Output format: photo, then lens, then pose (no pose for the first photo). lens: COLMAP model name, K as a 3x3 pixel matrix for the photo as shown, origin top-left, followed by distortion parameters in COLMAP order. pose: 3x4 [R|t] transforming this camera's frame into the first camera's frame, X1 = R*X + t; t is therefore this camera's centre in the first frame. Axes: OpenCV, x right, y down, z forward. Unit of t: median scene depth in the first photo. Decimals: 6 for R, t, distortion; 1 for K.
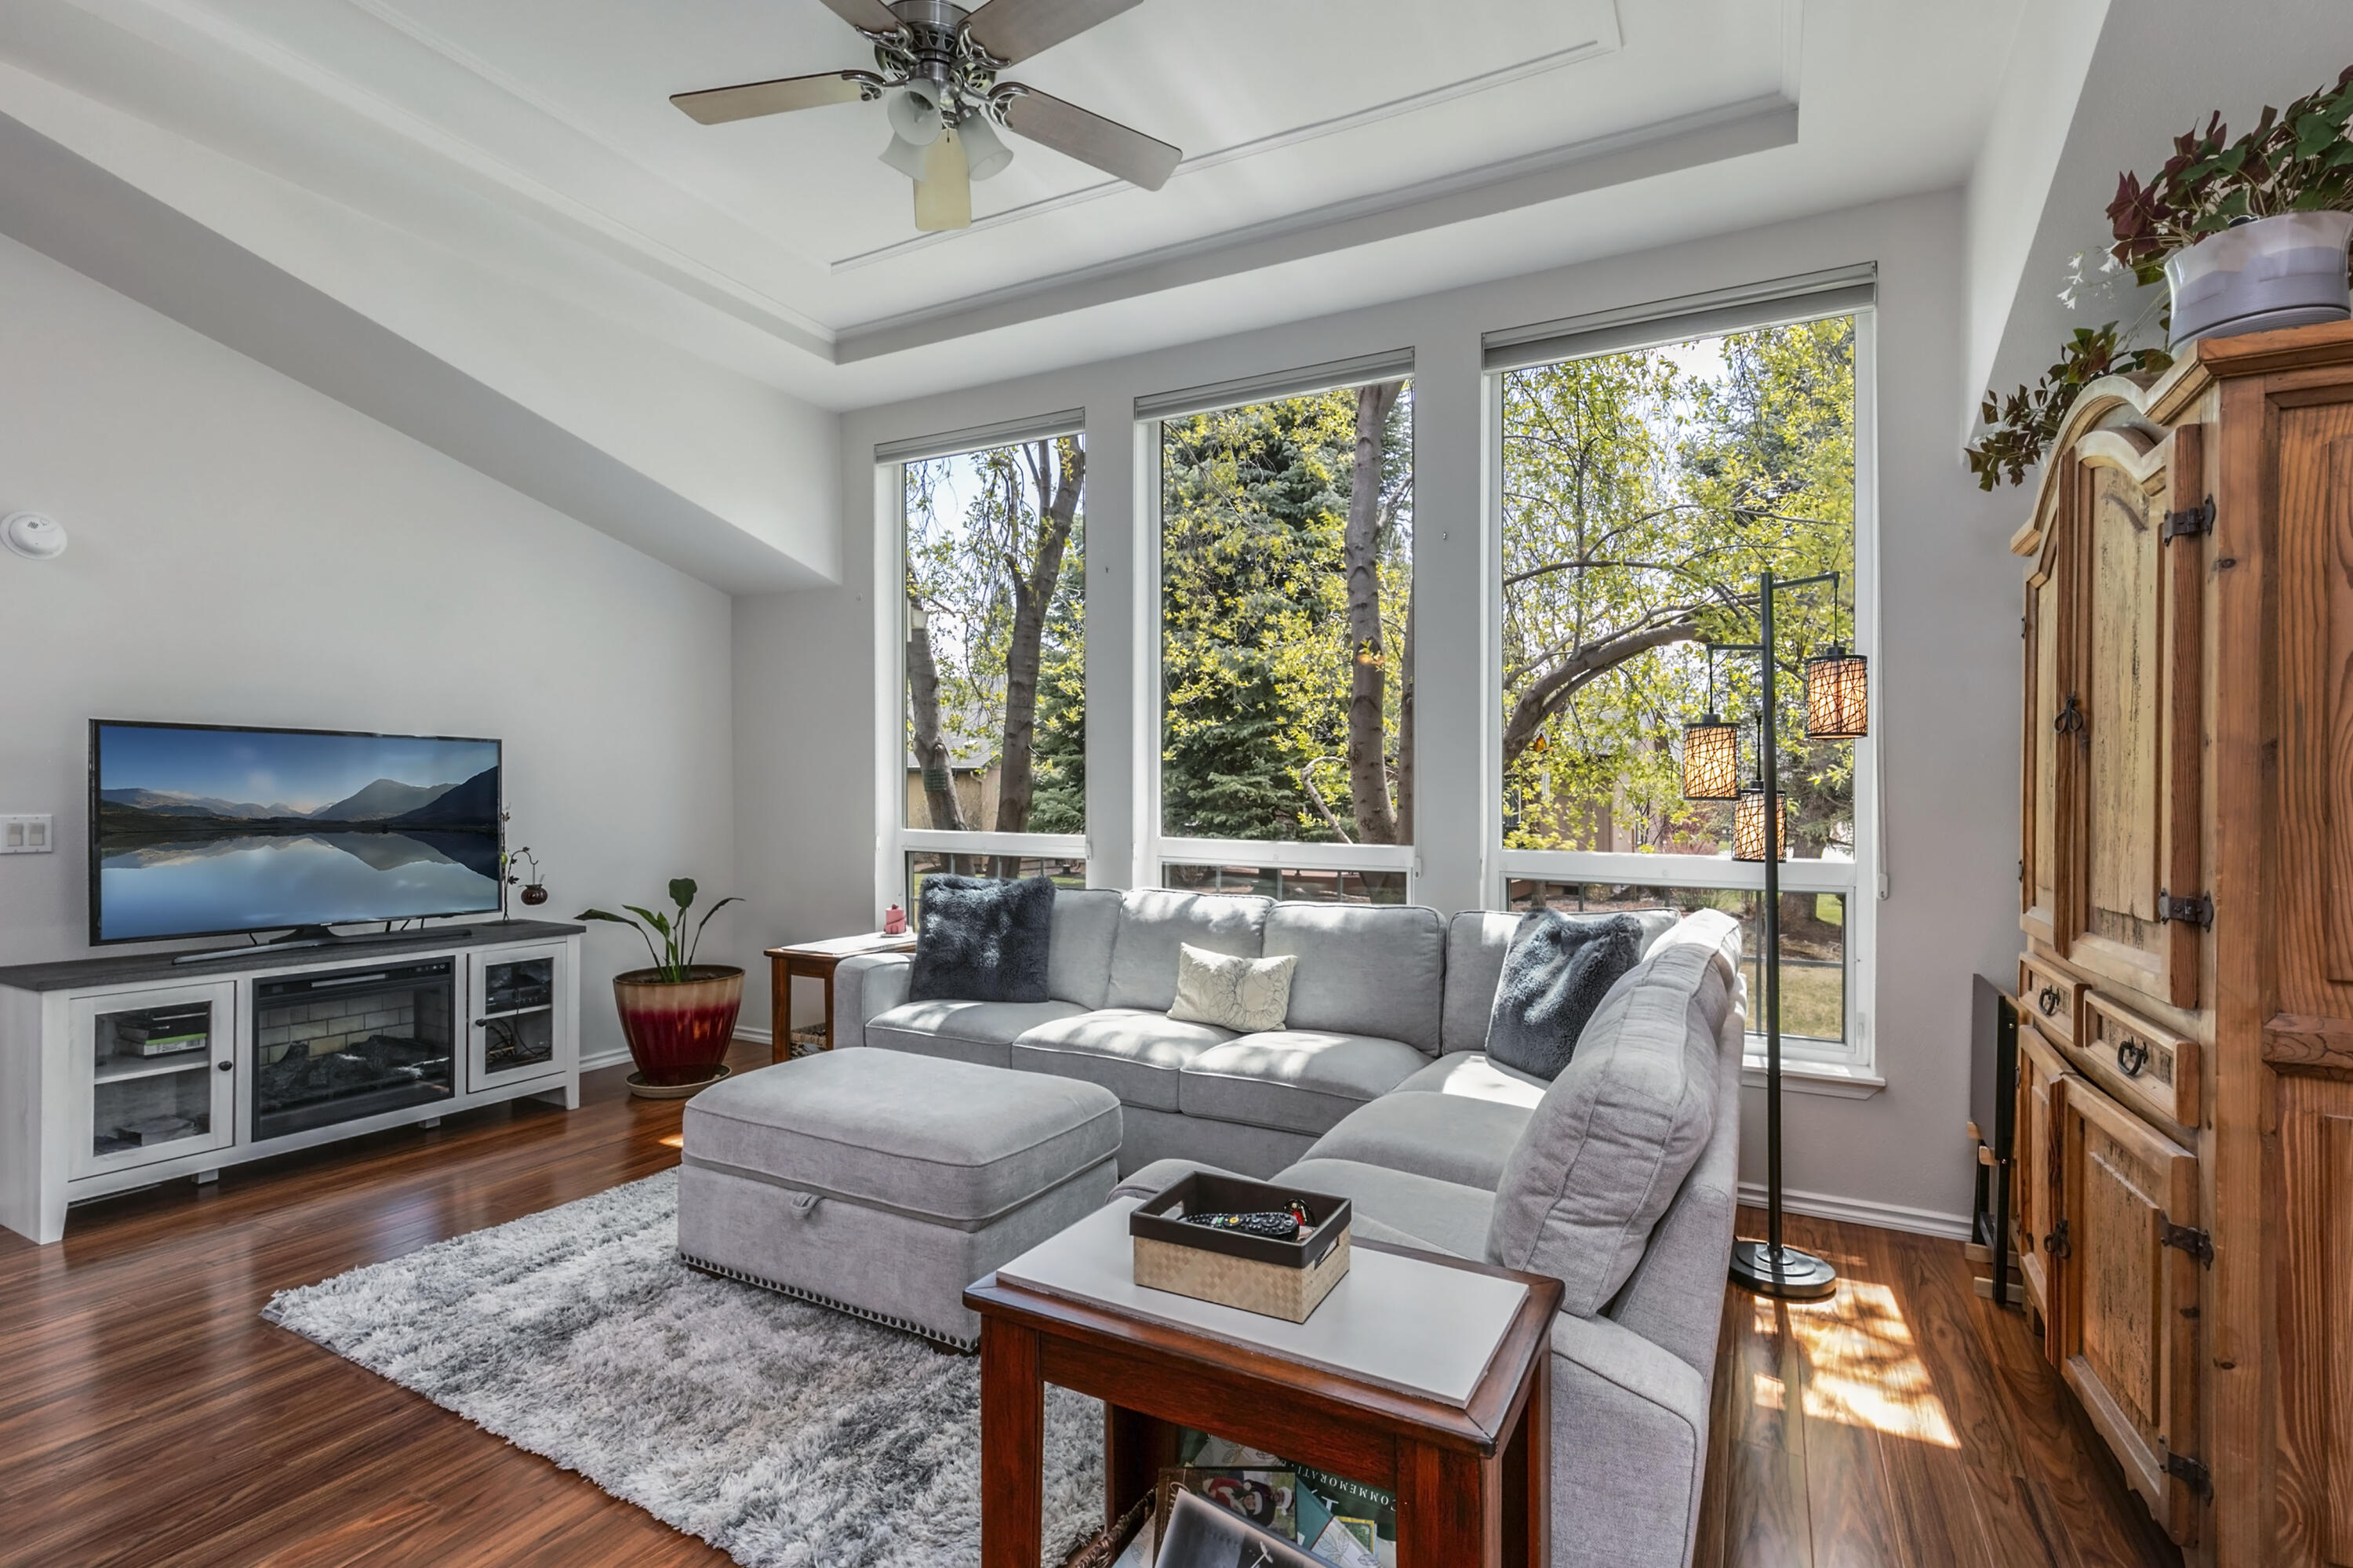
lens RADIAL K [[1080.0, 0, 1184.9], [0, 1080.0, 788.1], [0, 0, 1]] dist [0.000139, -0.000935]
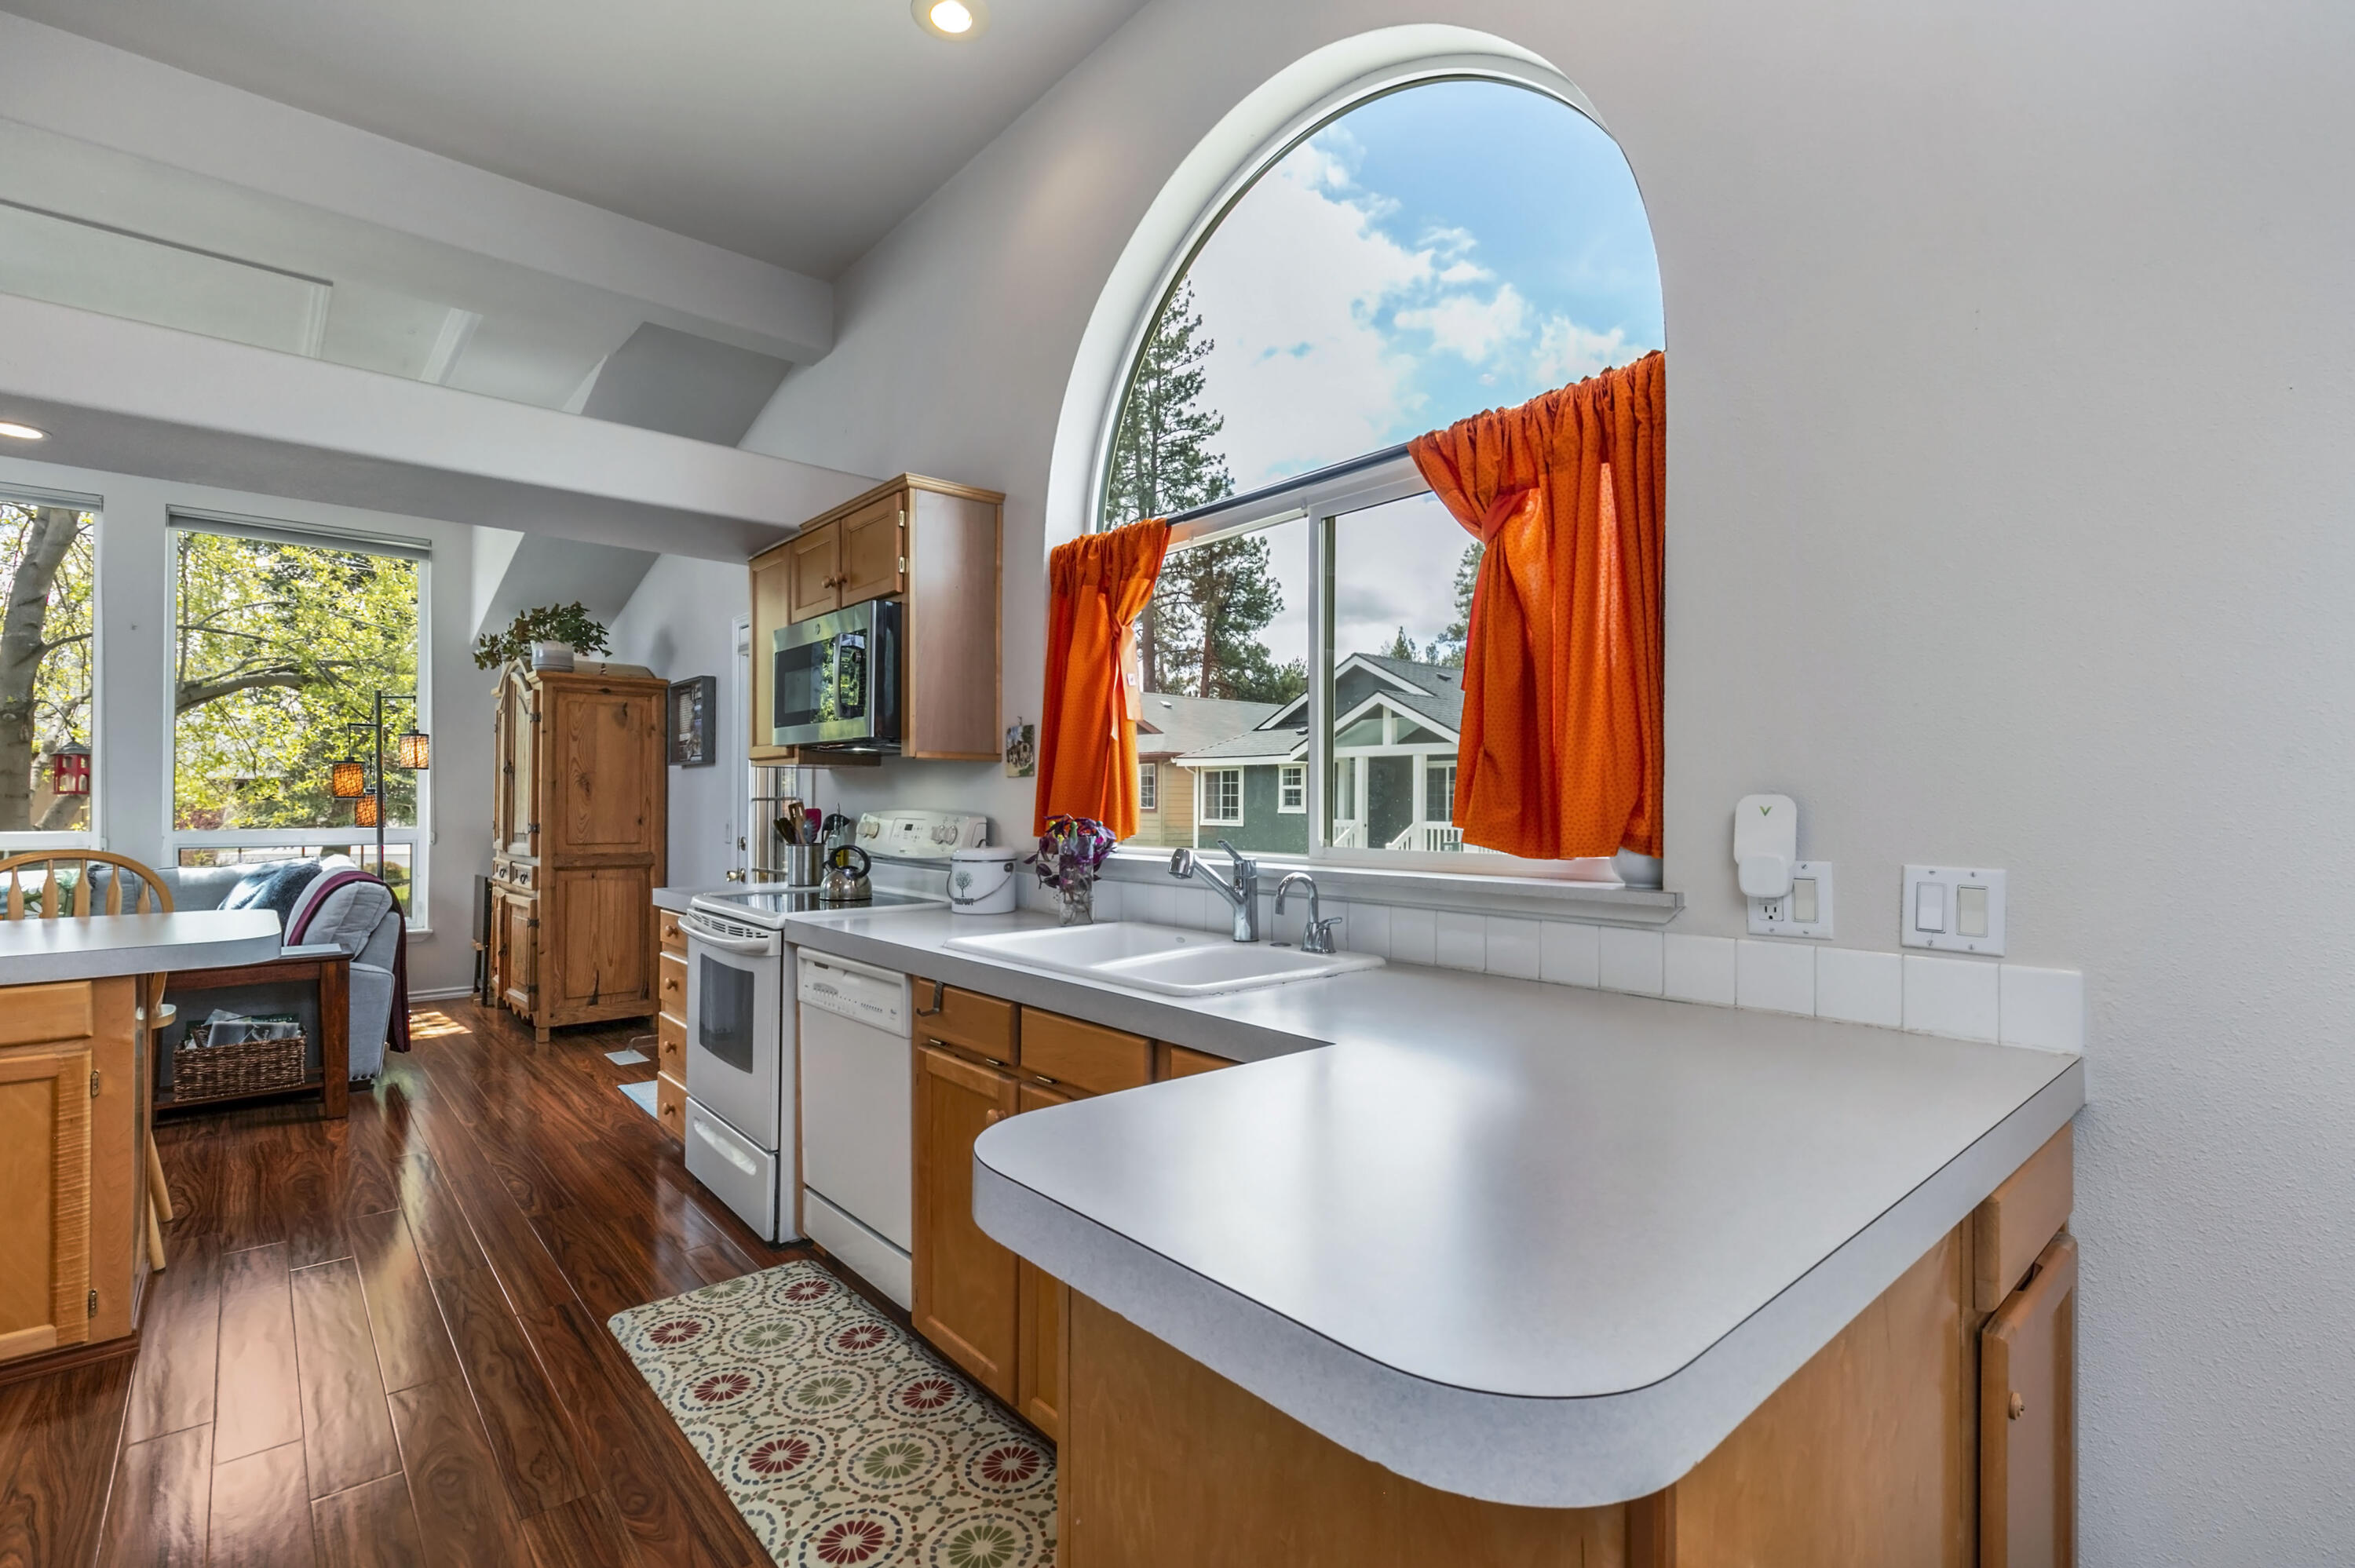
lens RADIAL K [[1080.8, 0, 1196.2], [0, 1080.8, 779.9], [0, 0, 1]] dist [0.000139, -0.000935]
pose [[0.343380, 0.009358, 0.939150, -1.473088], [-0.000763, 0.999953, -0.009685, -0.011424], [-0.939196, 0.002609, 0.343371, -2.008113]]
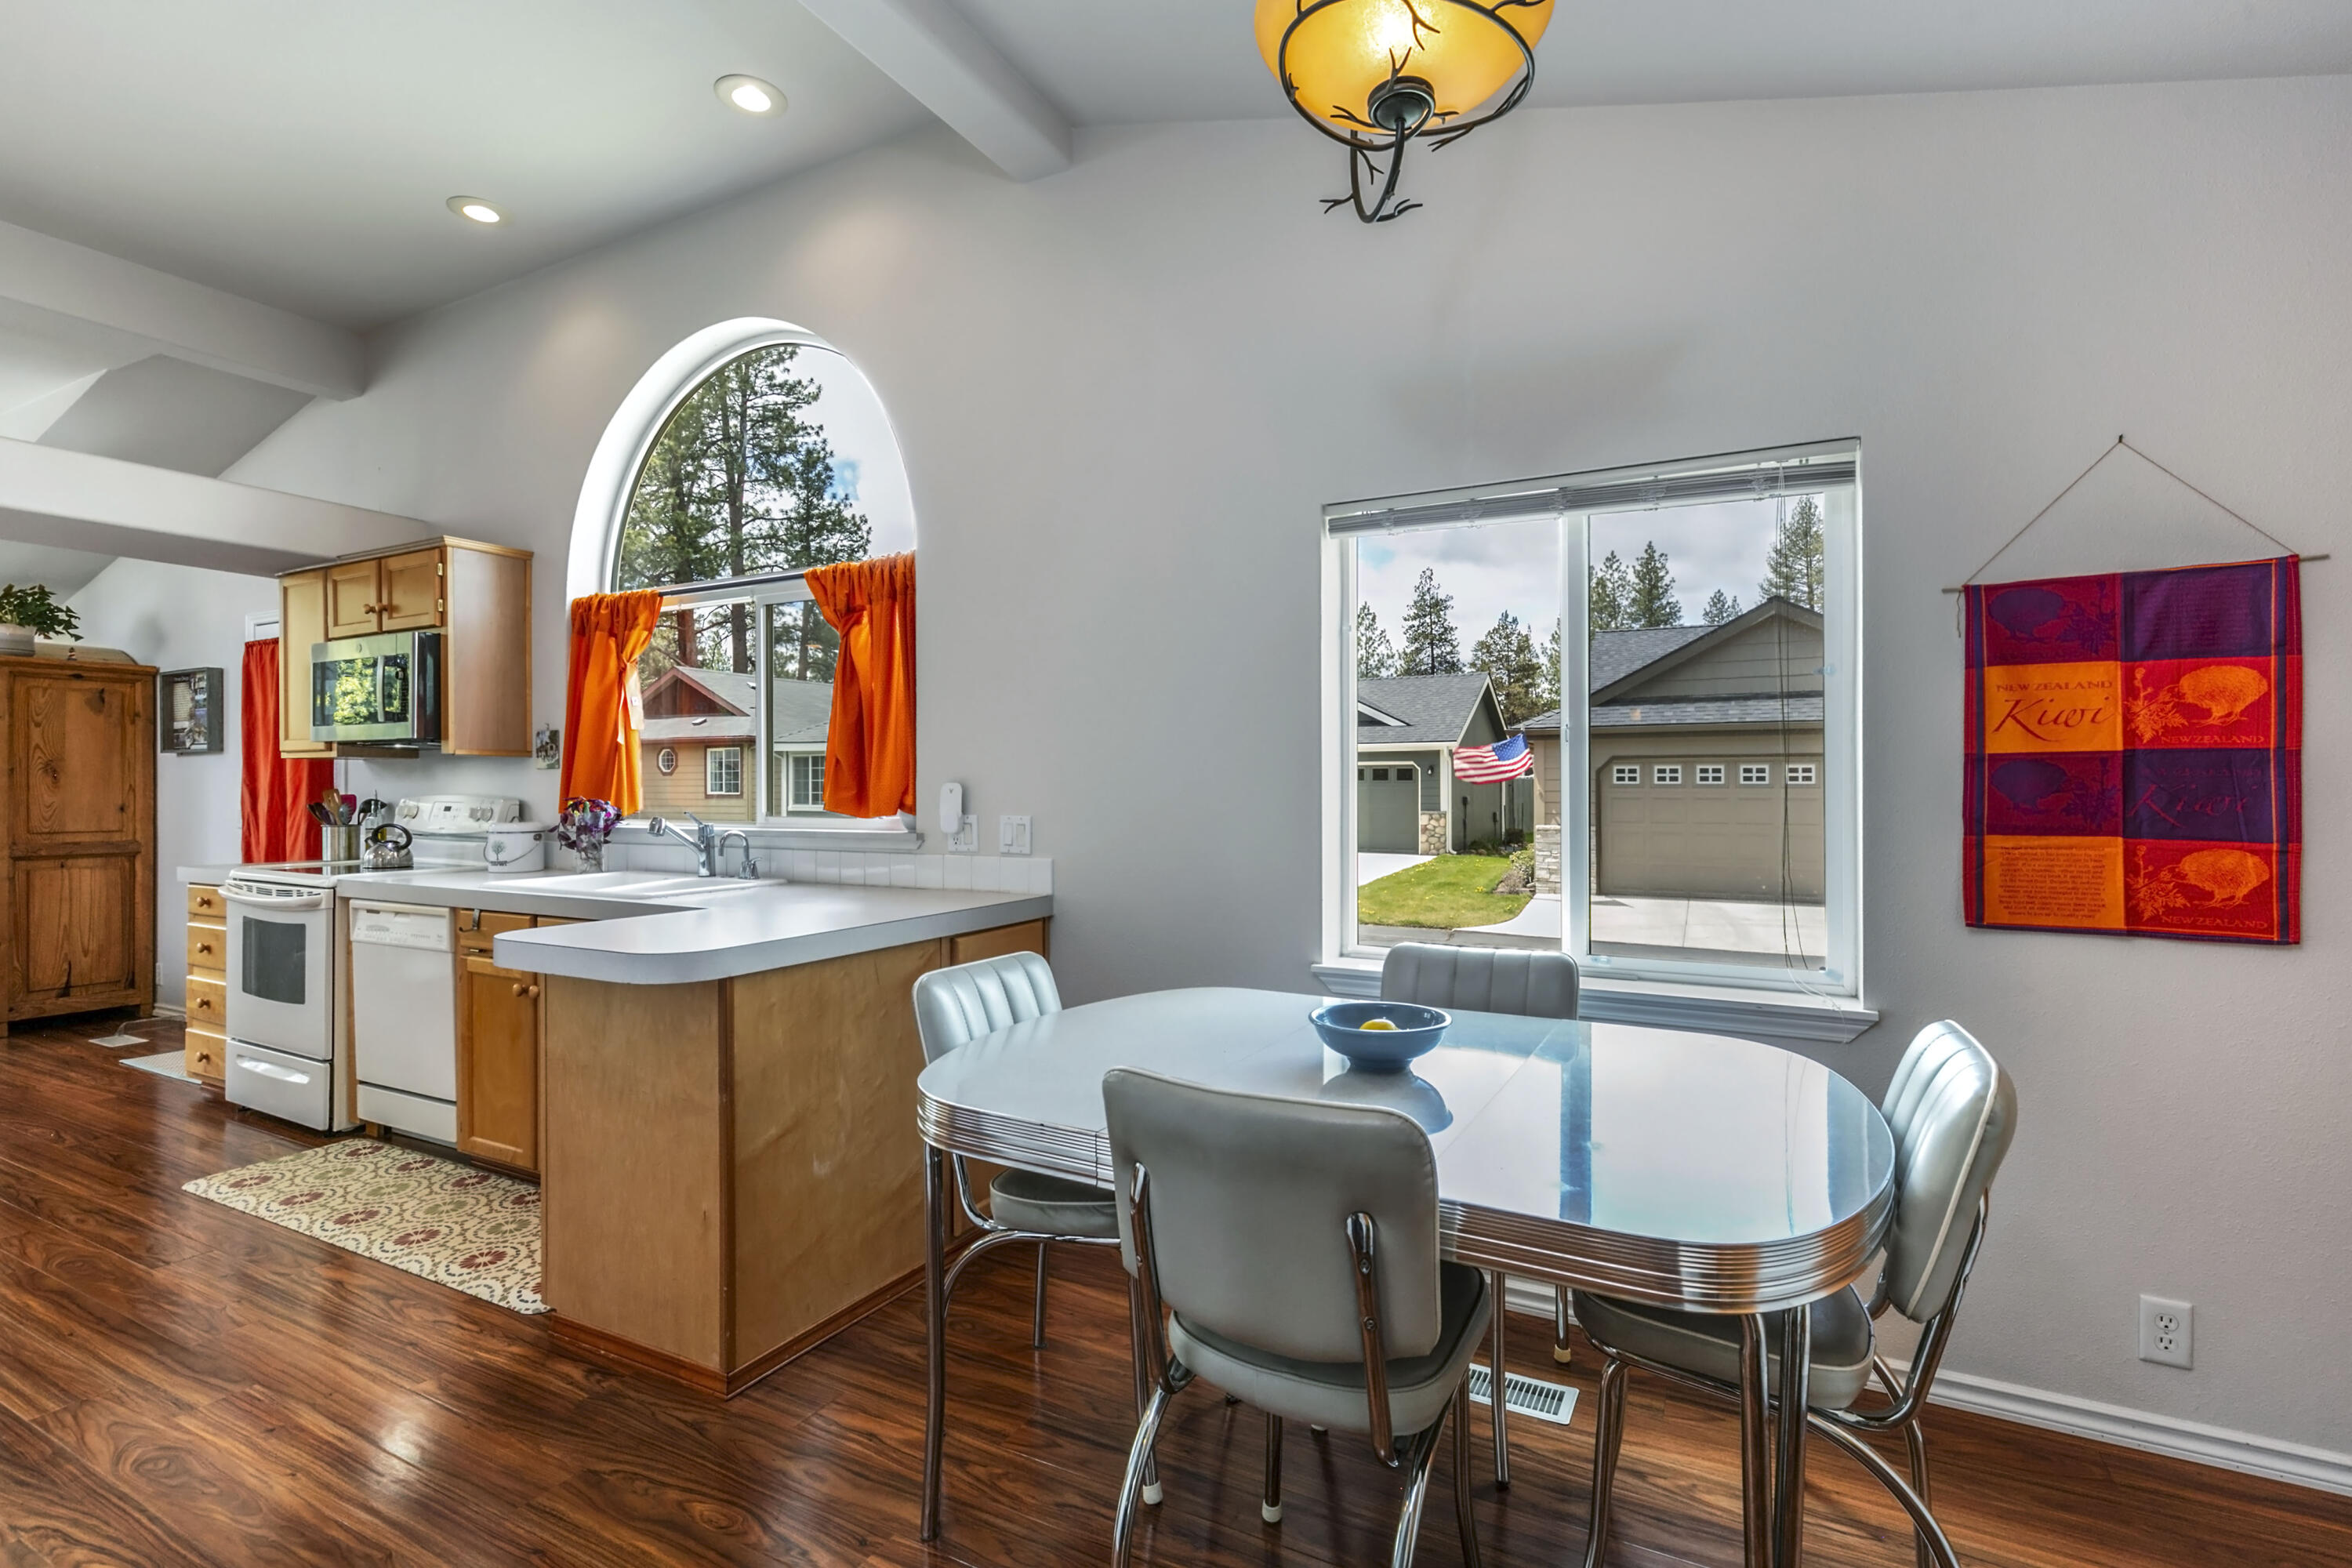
lens RADIAL K [[1079.5, 0, 1205.4], [0, 1079.5, 785.5], [0, 0, 1]] dist [0.000139, -0.000935]
pose [[-0.009203, -0.009528, 0.999912, -2.246451], [-0.001028, 0.999954, 0.009519, -0.021405], [-0.999957, -0.000941, -0.009213, -2.522687]]
